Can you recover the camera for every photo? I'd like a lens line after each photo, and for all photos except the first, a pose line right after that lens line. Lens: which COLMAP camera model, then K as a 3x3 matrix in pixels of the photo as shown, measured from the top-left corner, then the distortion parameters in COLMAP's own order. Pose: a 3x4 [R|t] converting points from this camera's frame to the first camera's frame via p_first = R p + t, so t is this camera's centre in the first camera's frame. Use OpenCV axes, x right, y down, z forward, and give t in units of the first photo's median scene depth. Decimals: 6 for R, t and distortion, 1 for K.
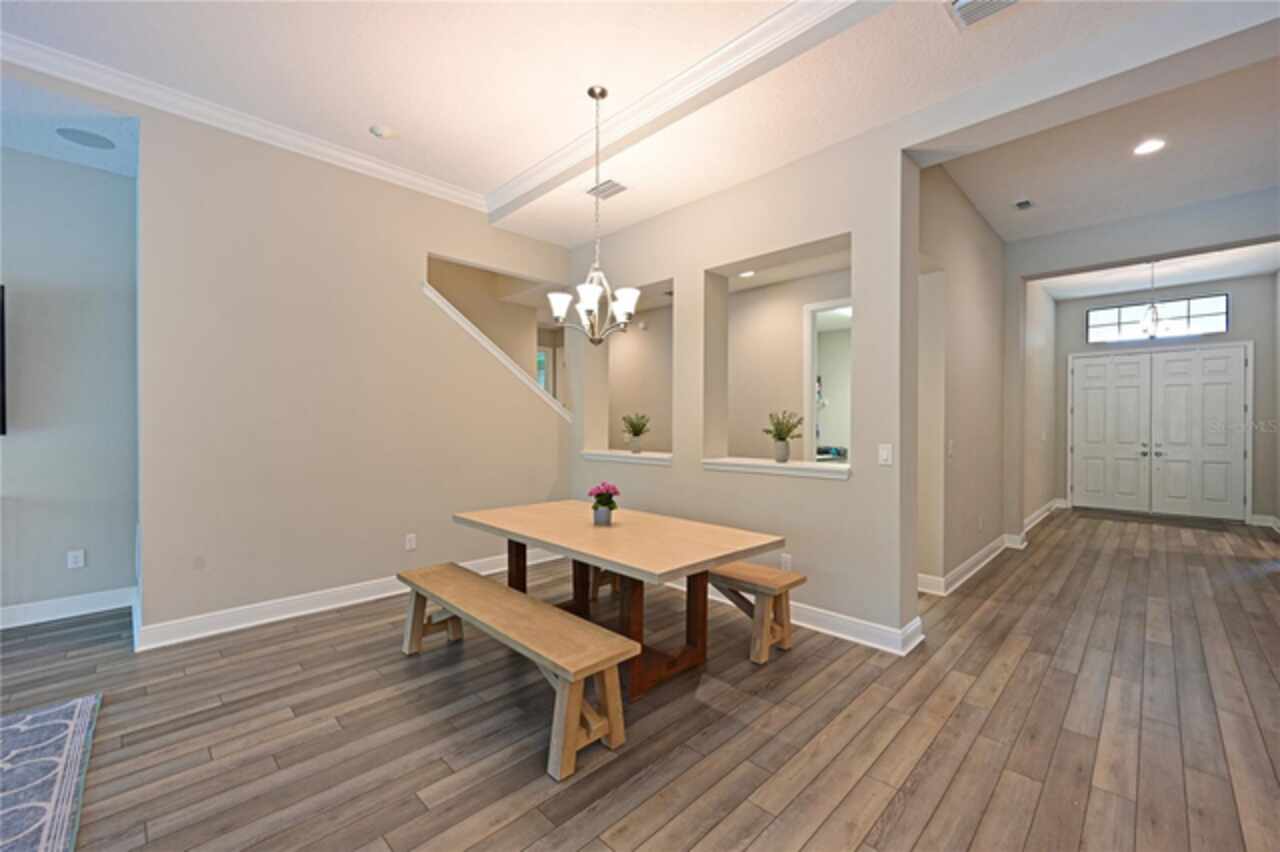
lens RADIAL K [[514.9, 0, 634.2], [0, 514.9, 429.2], [0, 0, 1]] dist [-0.004601, 0.000536]
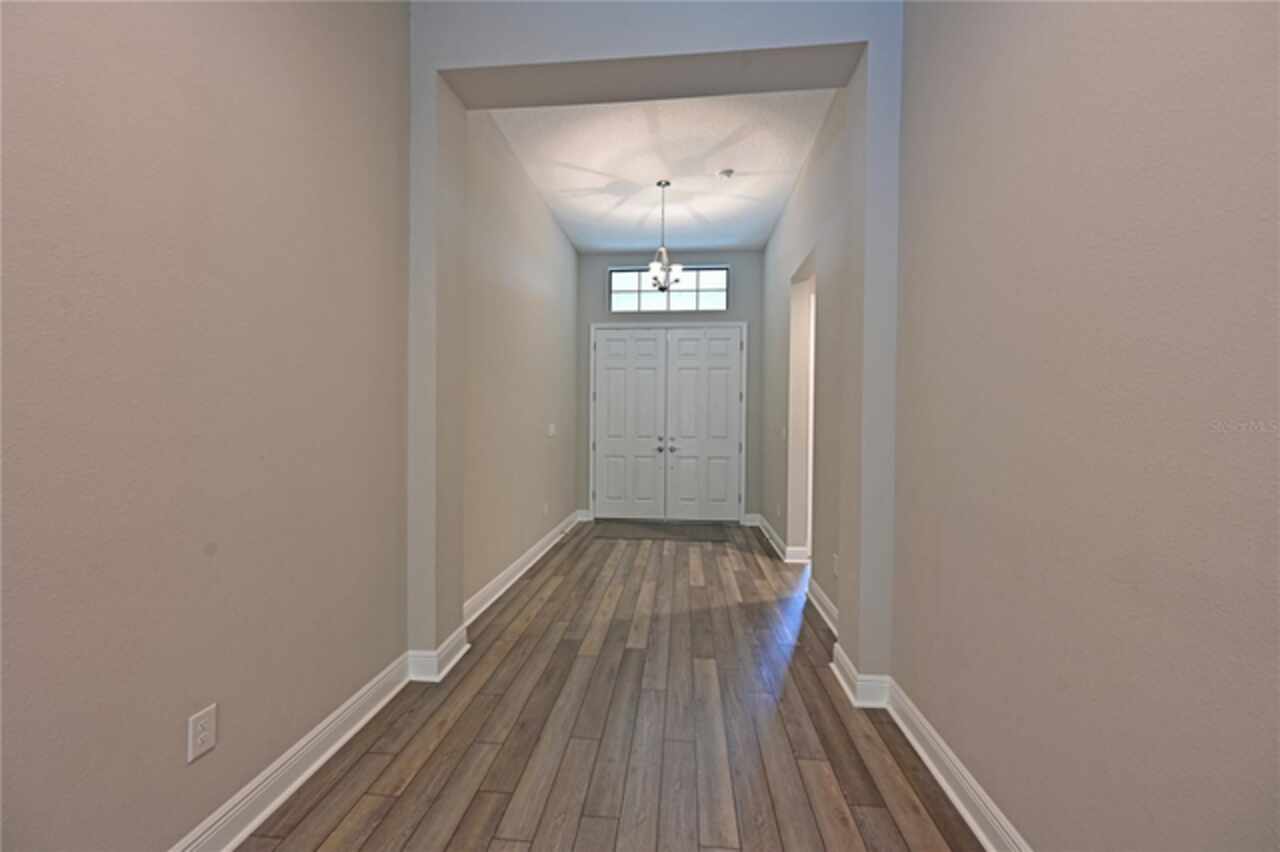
lens RADIAL K [[514.9, 0, 634.9], [0, 514.9, 424.0], [0, 0, 1]] dist [-0.004601, 0.000536]
pose [[0.762263, 0.001728, 0.647265, 0.426749], [-0.003499, 0.999993, 0.001452, 0.005661], [-0.647258, -0.003372, 0.762264, 0.393806]]
